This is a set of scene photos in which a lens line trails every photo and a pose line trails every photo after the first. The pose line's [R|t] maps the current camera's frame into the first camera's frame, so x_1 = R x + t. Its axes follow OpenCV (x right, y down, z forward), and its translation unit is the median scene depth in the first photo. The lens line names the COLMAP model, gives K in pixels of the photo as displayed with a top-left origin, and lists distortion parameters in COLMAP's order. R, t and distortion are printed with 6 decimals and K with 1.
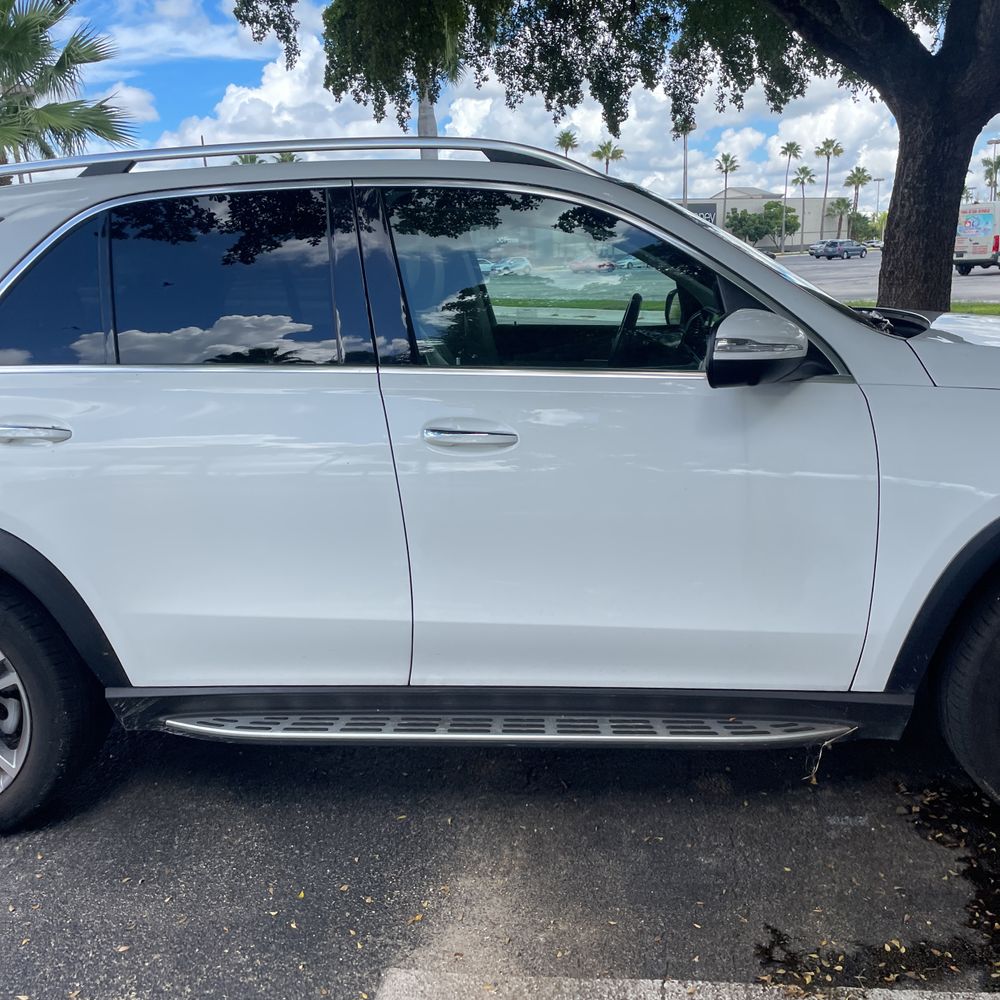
lens RADIAL K [[1005.2, 0, 513.7], [0, 1005.2, 516.7], [0, 0, 1]] dist [0.090073, -0.125536]
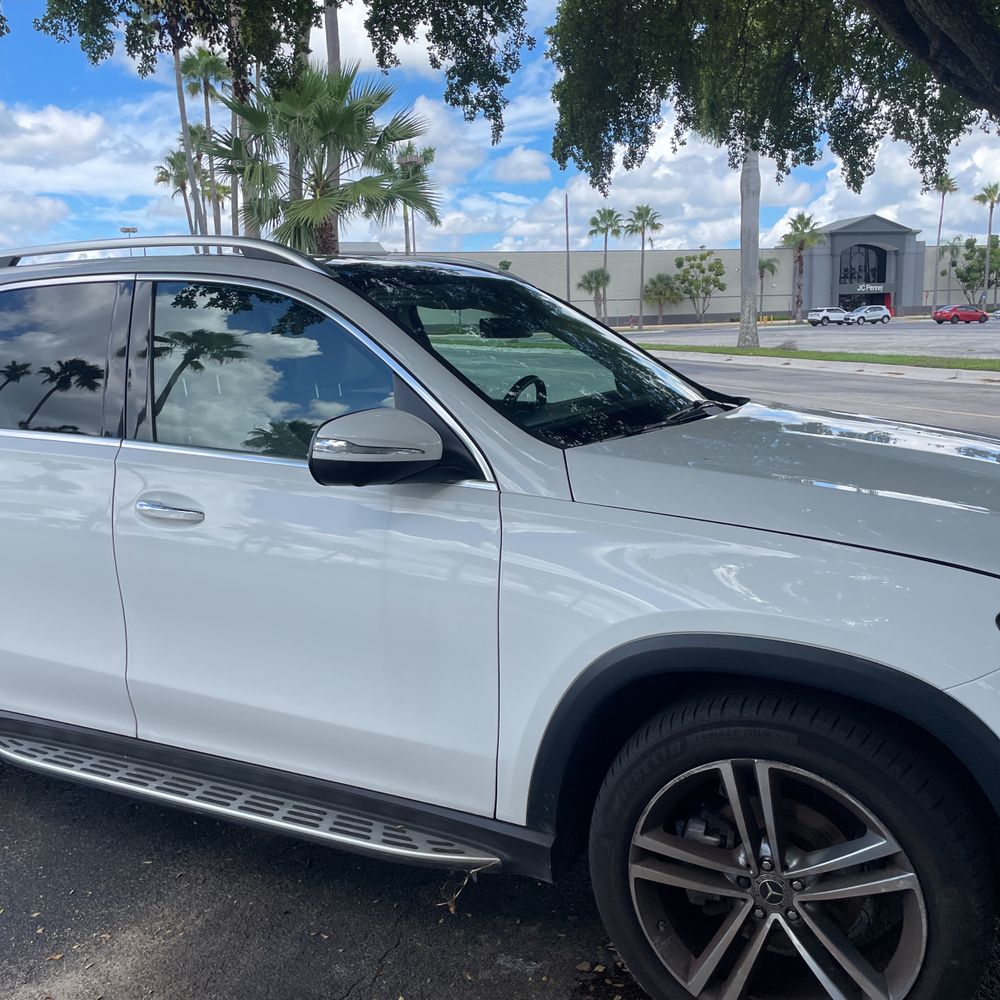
lens RADIAL K [[1007.9, 0, 491.9], [0, 1007.9, 492.2], [0, 0, 1]] dist [0.084633, -0.114325]
pose [[0.932245, 0.076319, -0.353687, 0.156193], [-0.100151, 0.993738, -0.049548, -0.019356], [0.347691, 0.081613, 0.934051, 0.026515]]
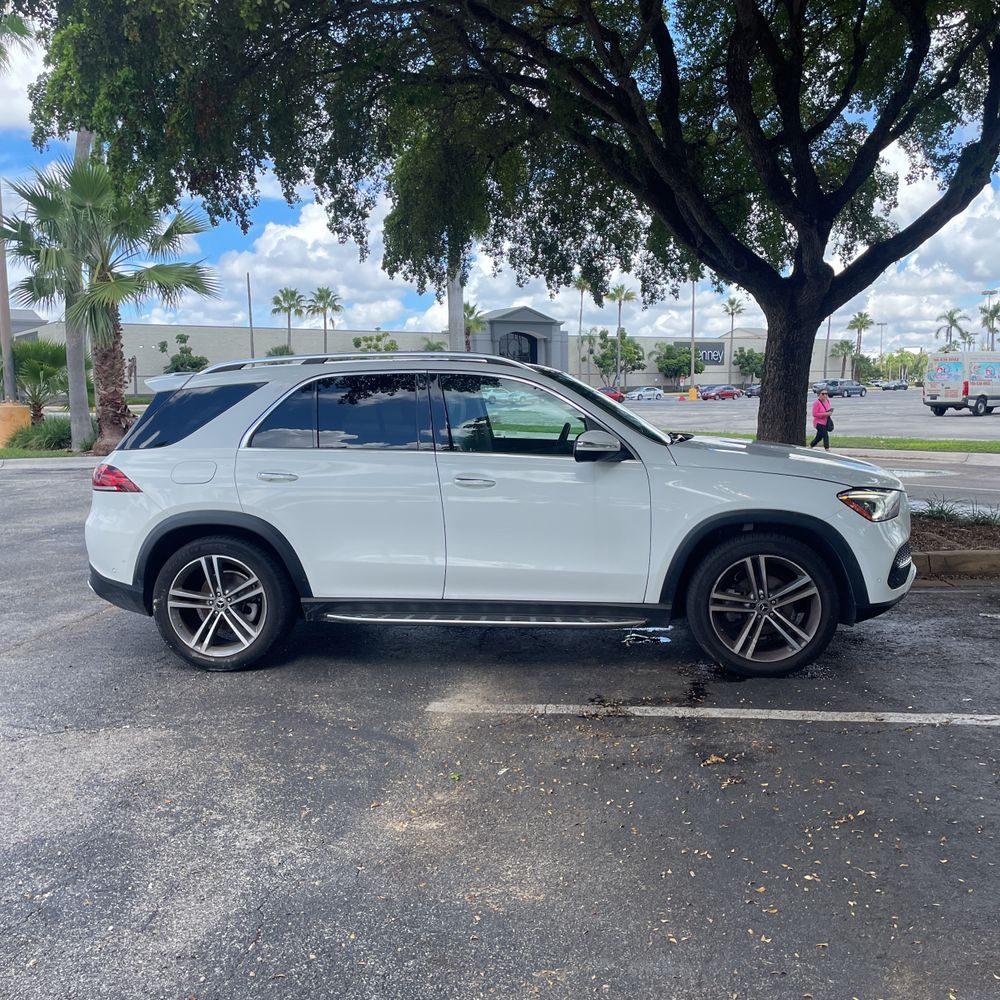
lens RADIAL K [[1008.9, 0, 500.0], [0, 1008.9, 500.0], [0, 0, 1]] dist [0.098457, -0.147266]
pose [[0.999197, 0.027879, -0.028773, 0.018901], [-0.031588, 0.989966, -0.137728, 0.064822], [0.024644, 0.138526, 0.990052, -0.296318]]
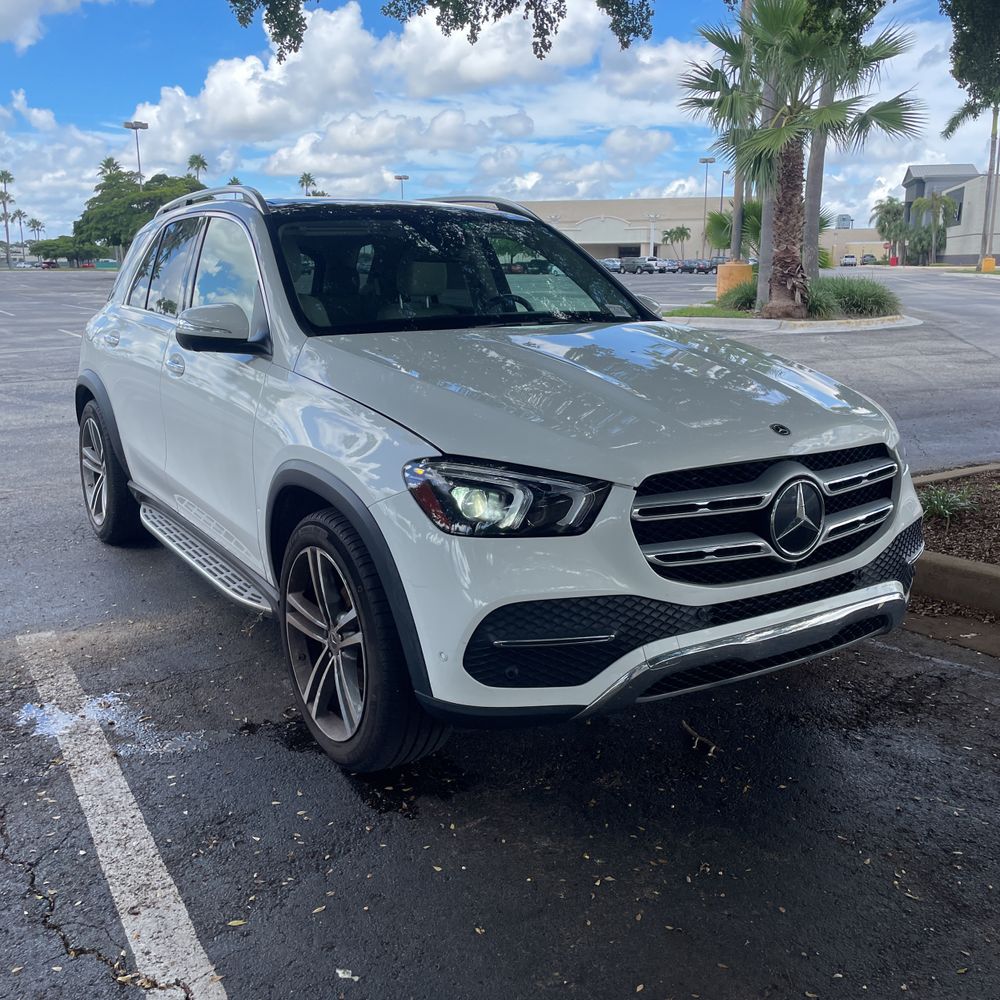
lens RADIAL K [[1008.9, 0, 500.0], [0, 1008.9, 500.0], [0, 0, 1]] dist [0.098457, -0.147266]
pose [[0.612867, 0.220807, -0.758708, 0.387439], [-0.217759, 0.970180, 0.106451, -0.039151], [0.759589, 0.099976, 0.642674, 0.080769]]
